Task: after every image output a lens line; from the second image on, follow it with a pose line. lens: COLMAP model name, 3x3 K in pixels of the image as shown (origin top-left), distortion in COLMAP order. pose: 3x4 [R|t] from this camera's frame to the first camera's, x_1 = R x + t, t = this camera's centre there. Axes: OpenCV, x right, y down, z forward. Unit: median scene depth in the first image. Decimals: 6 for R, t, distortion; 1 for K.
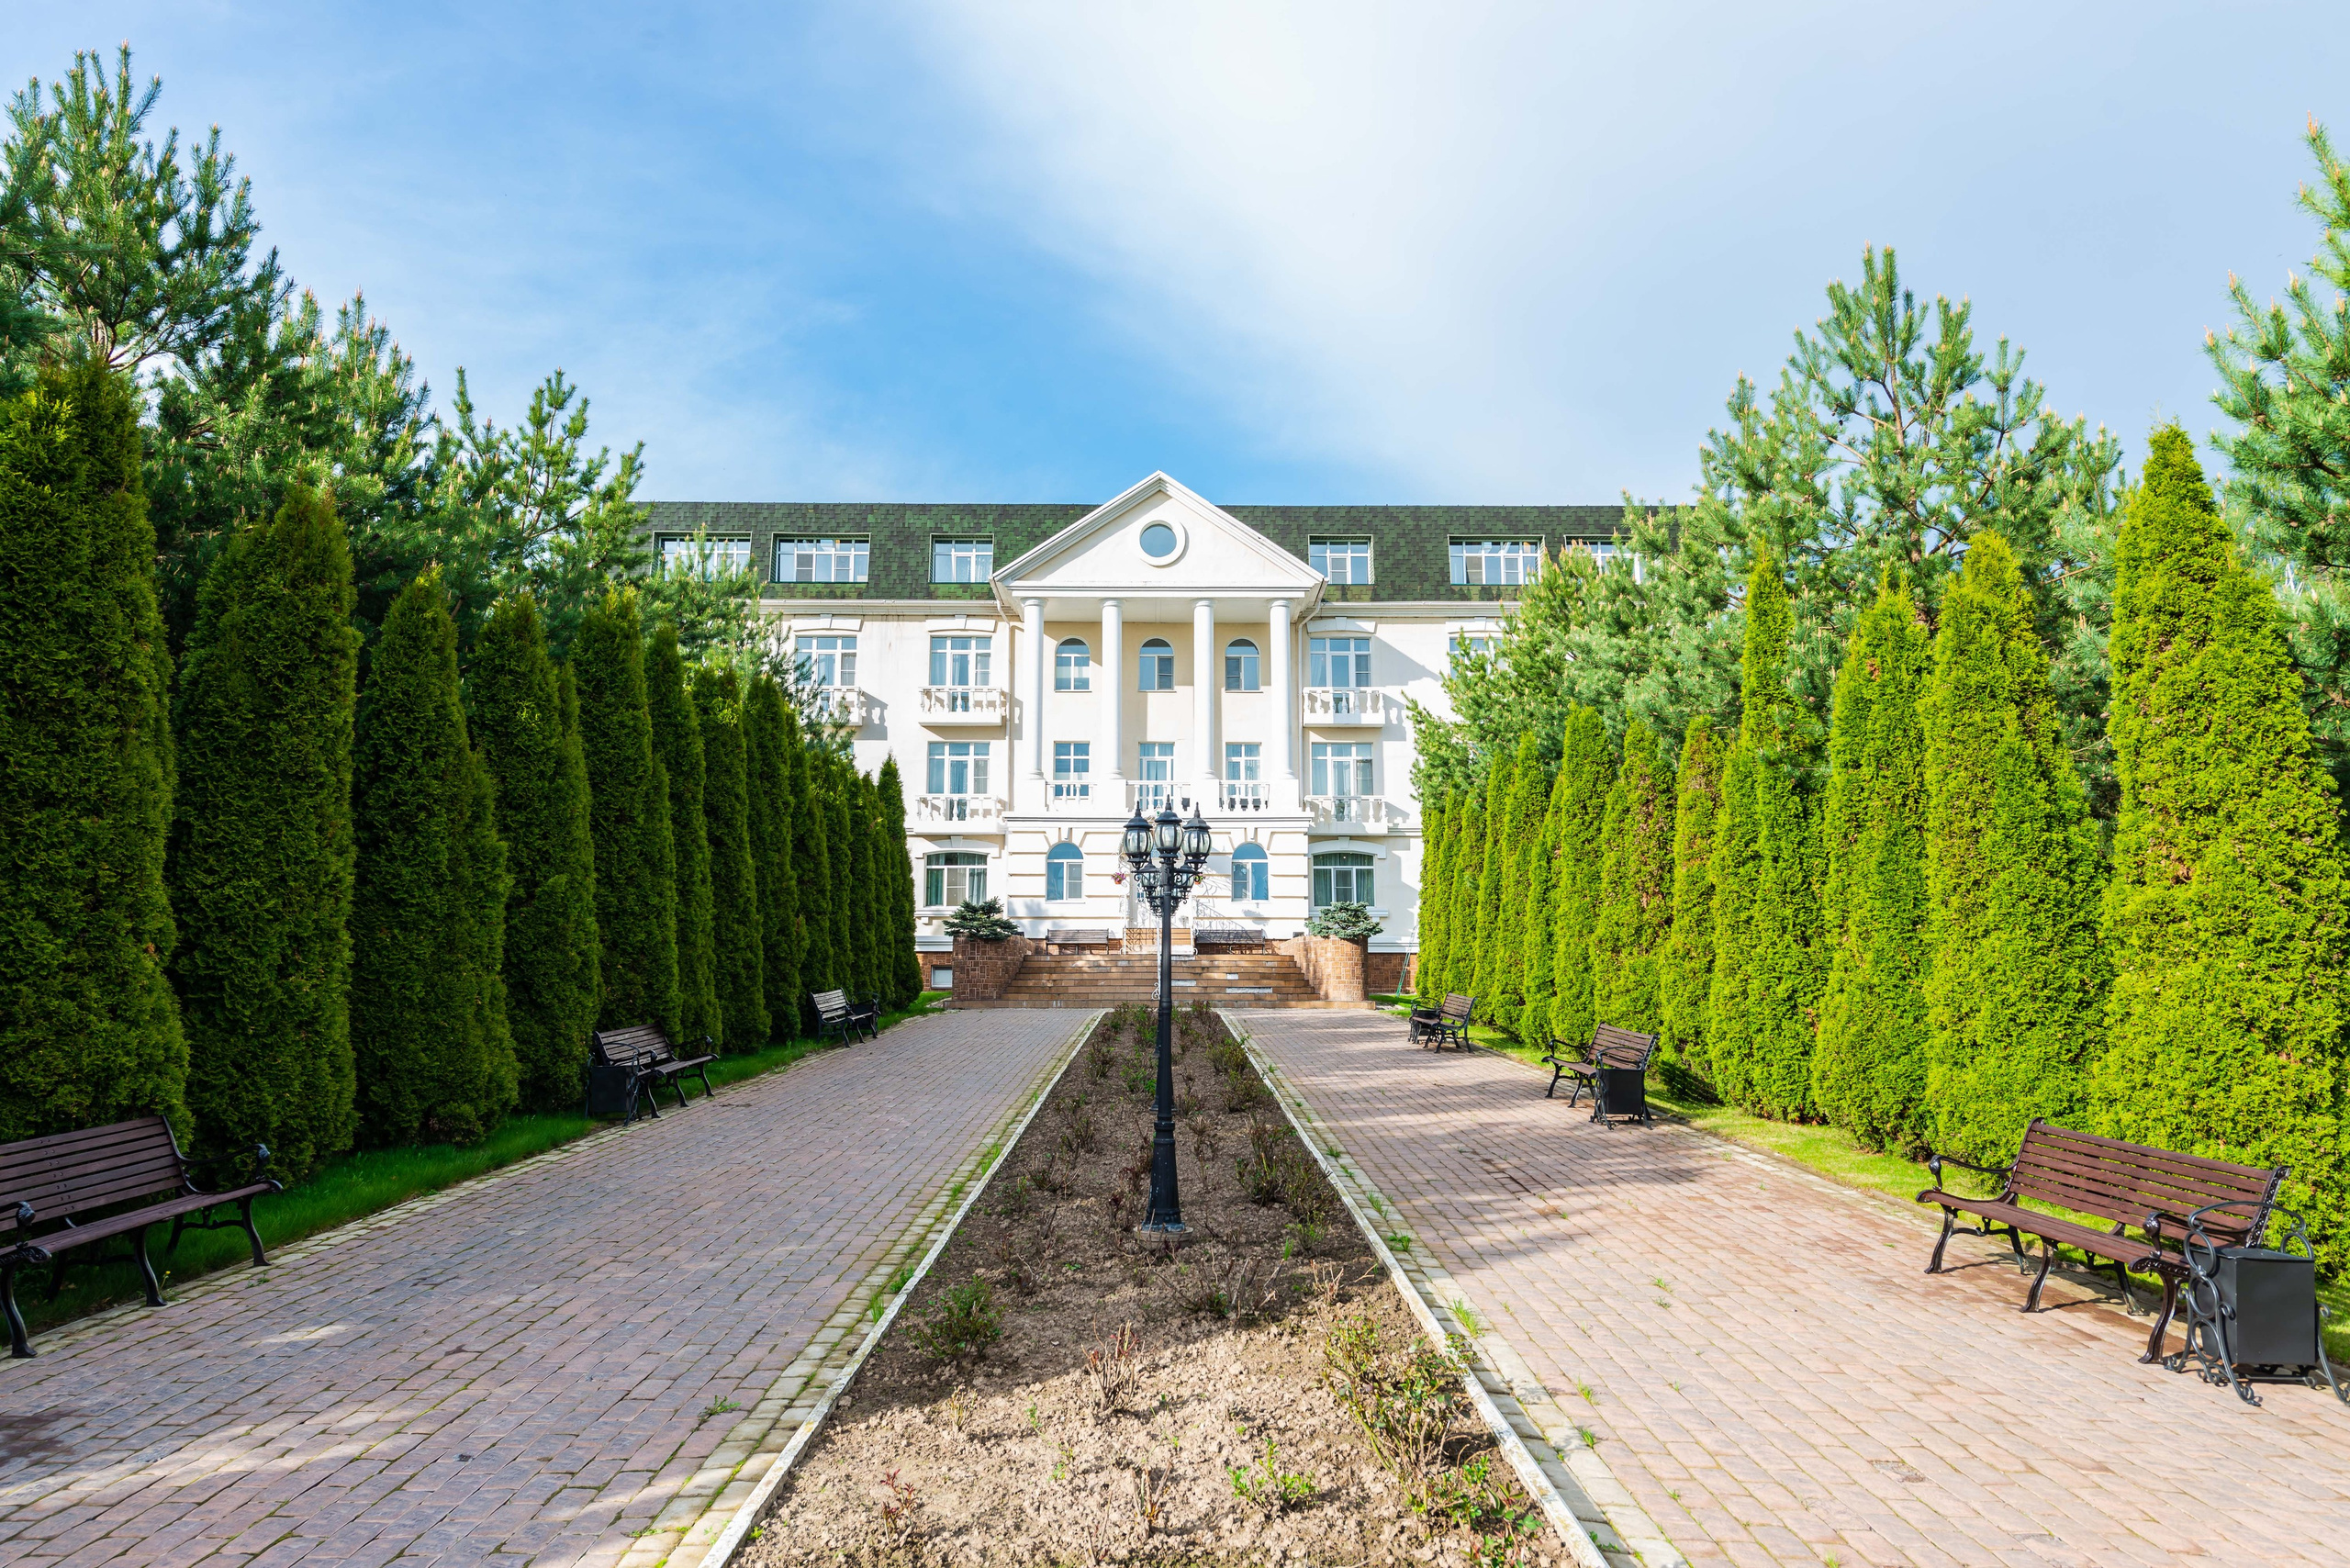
lens RADIAL K [[1587.2, 0, 1175.0], [0, 1587.2, 784.0], [0, 0, 1]] dist [-0.000508, -0.000050]
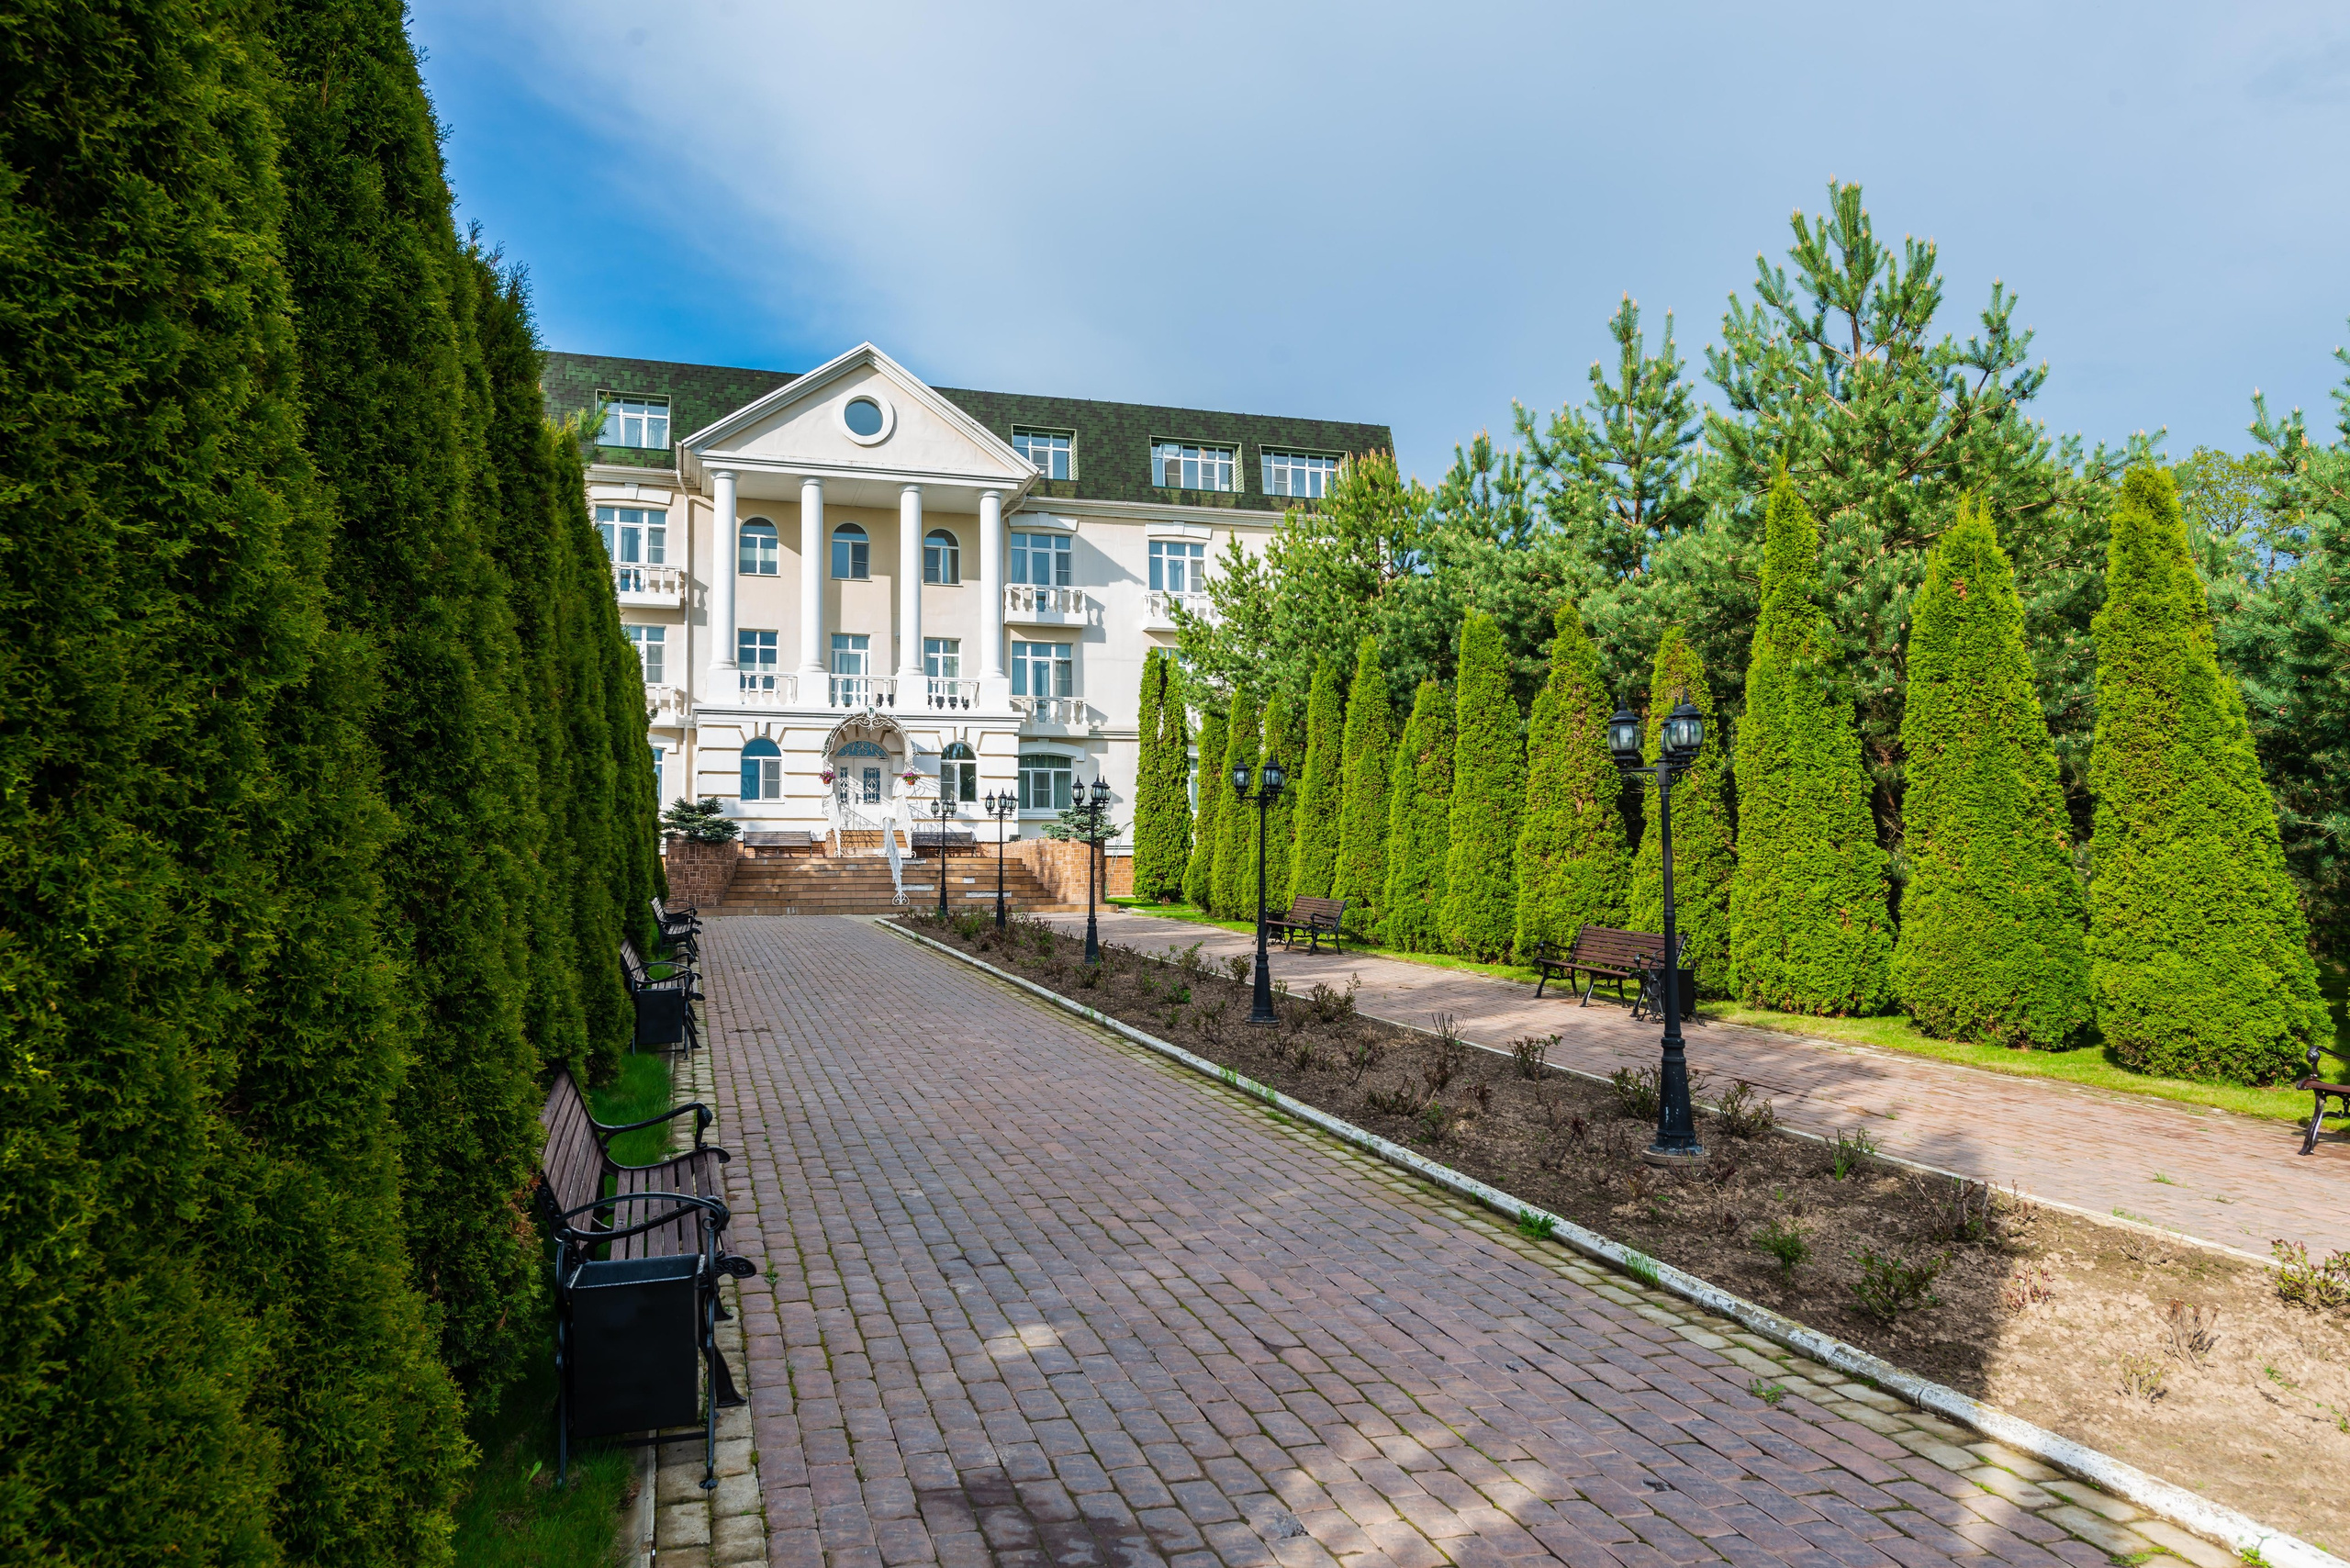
lens RADIAL K [[1588.1, 0, 1175.0], [0, 1588.1, 784.0], [0, 0, 1]] dist [0.022598, -0.001524]
pose [[0.957405, 0.012282, 0.288487, -0.102328], [-0.029818, 0.997959, 0.056470, 0.003636], [-0.287205, -0.062667, 0.955817, 0.036123]]
